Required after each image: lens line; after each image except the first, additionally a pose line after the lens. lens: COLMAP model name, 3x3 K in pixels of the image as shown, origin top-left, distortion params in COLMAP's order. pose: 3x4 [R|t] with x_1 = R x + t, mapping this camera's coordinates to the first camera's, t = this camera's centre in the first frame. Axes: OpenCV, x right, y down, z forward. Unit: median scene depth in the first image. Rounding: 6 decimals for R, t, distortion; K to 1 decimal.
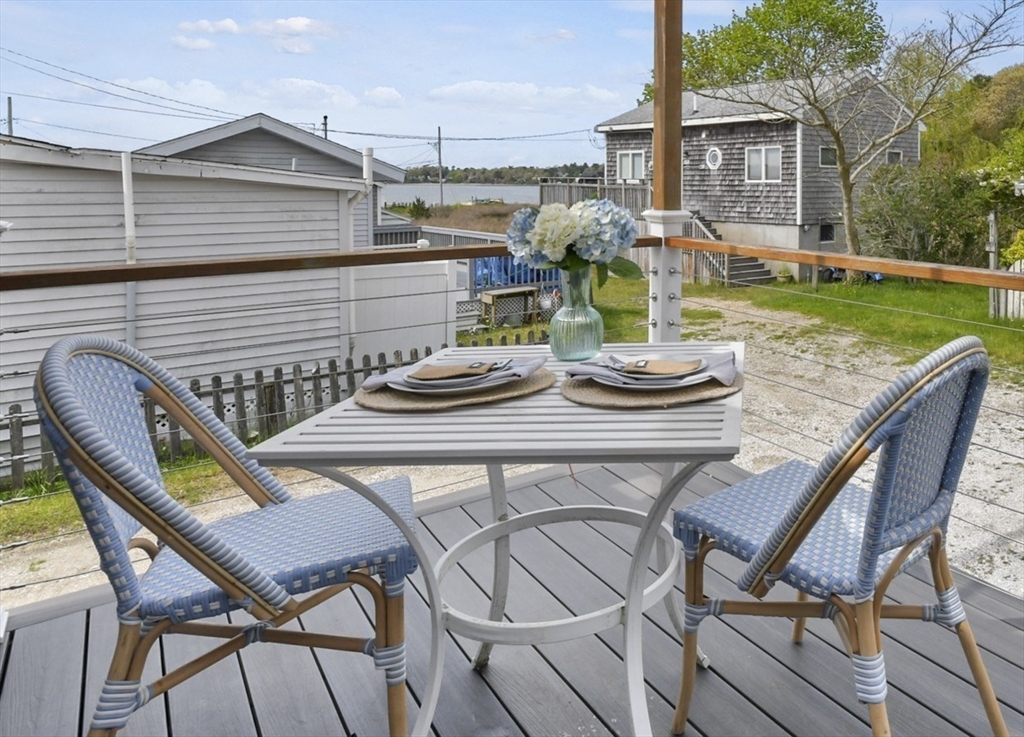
lens RADIAL K [[472.2, 0, 511.4], [0, 472.2, 325.7], [0, 0, 1]] dist [0.002149, -0.000181]
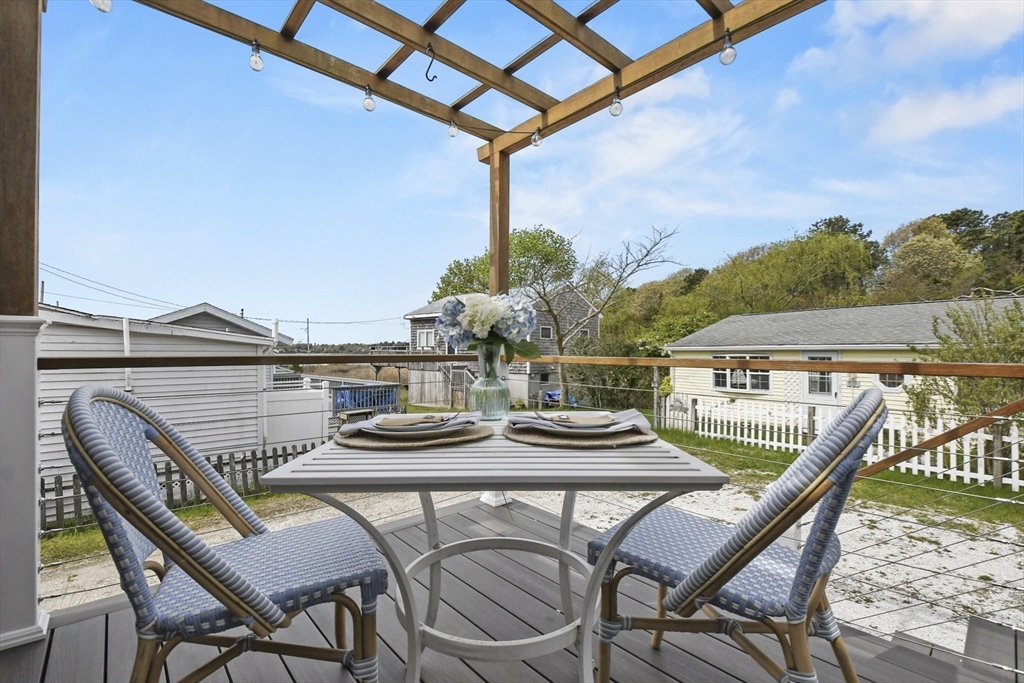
lens RADIAL K [[458.8, 0, 512.6], [0, 458.8, 351.8], [0, 0, 1]] dist [0.035268, -0.031439]
pose [[0.999888, -0.000222, -0.014947, 0.137131], [0.000128, 0.999980, -0.006289, -0.066583], [0.014948, 0.006287, 0.999869, -0.144456]]
